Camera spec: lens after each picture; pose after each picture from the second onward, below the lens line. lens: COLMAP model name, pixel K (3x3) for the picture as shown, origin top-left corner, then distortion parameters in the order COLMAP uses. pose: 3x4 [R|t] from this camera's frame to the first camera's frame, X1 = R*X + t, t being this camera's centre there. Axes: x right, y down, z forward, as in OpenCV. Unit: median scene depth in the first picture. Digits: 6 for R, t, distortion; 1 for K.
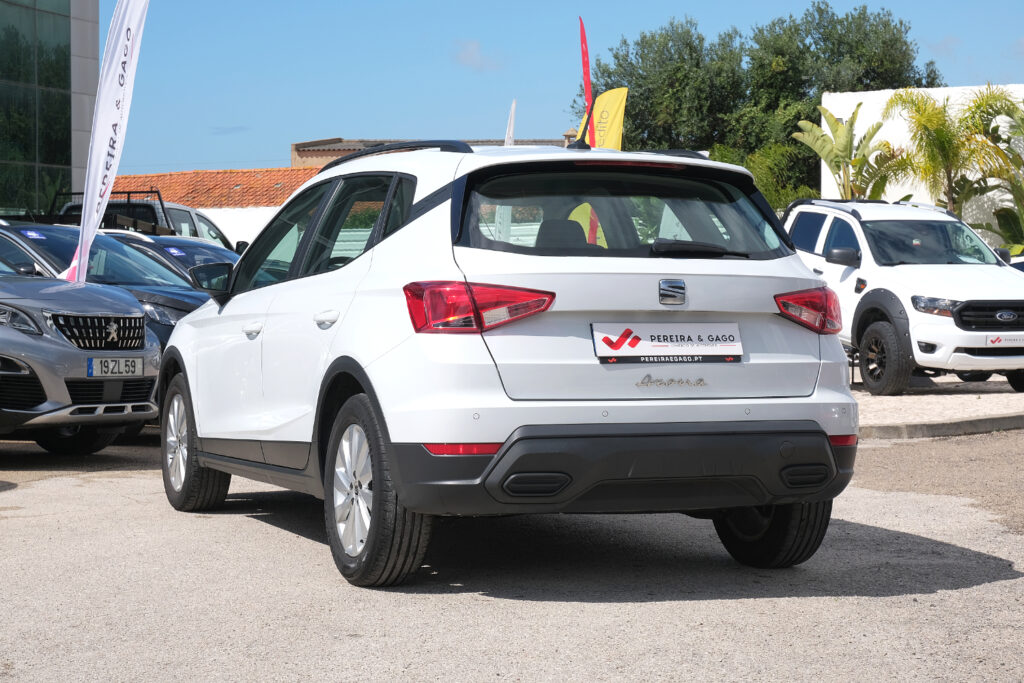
lens RADIAL K [[2034.7, 0, 527.3], [0, 2034.7, 343.0], [0, 0, 1]] dist [-0.114326, 0.319613]
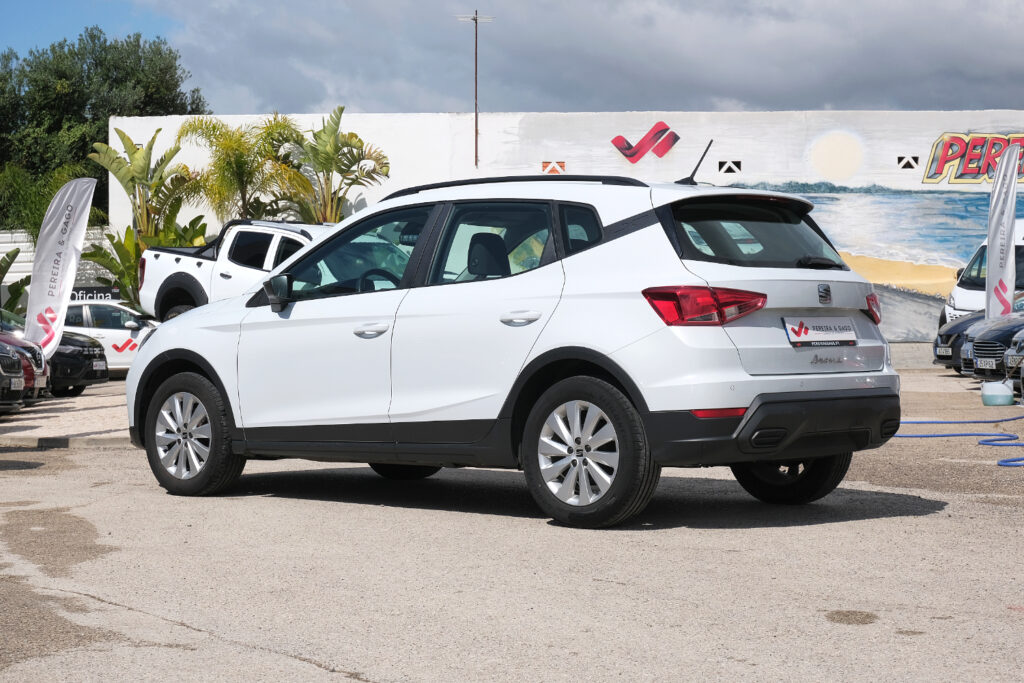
lens RADIAL K [[2030.1, 0, 512.0], [0, 2030.1, 341.5], [0, 0, 1]] dist [-0.100724, 0.059610]
pose [[0.904821, -0.013466, 0.425579, -0.118581], [0.017833, 0.999821, -0.006279, 0.001937], [-0.425418, 0.013271, 0.904899, -0.021855]]
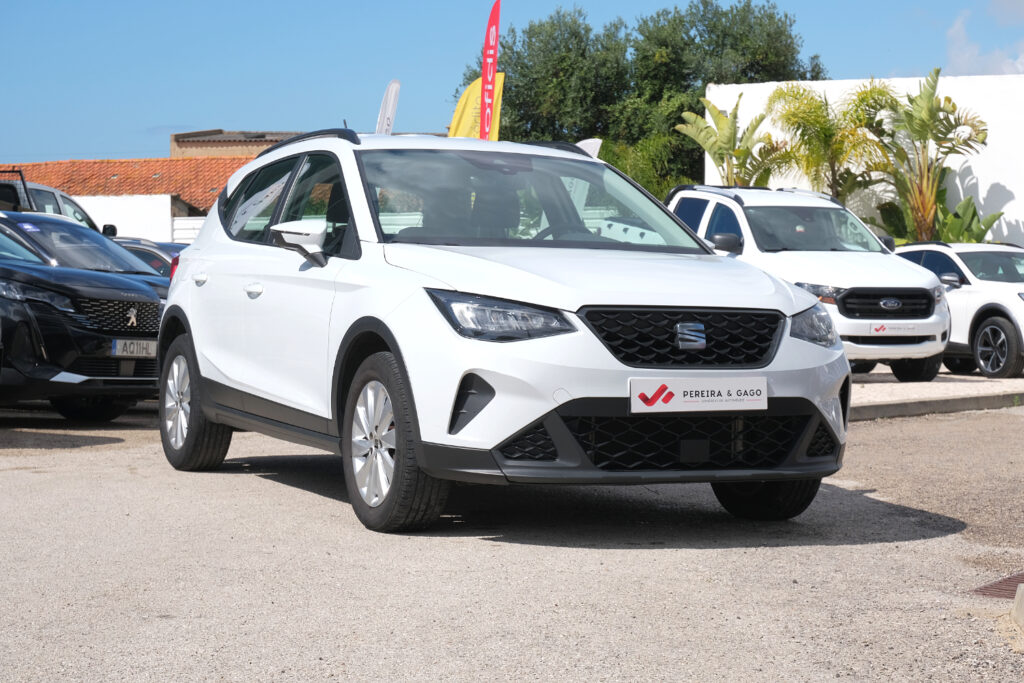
lens RADIAL K [[2034.7, 0, 527.3], [0, 2034.7, 343.0], [0, 0, 1]] dist [-0.114326, 0.319613]
pose [[0.998385, 0.006357, 0.056445, 0.003258], [-0.006376, 0.999980, 0.000148, 0.003540], [-0.056443, -0.000508, 0.998406, 0.016281]]
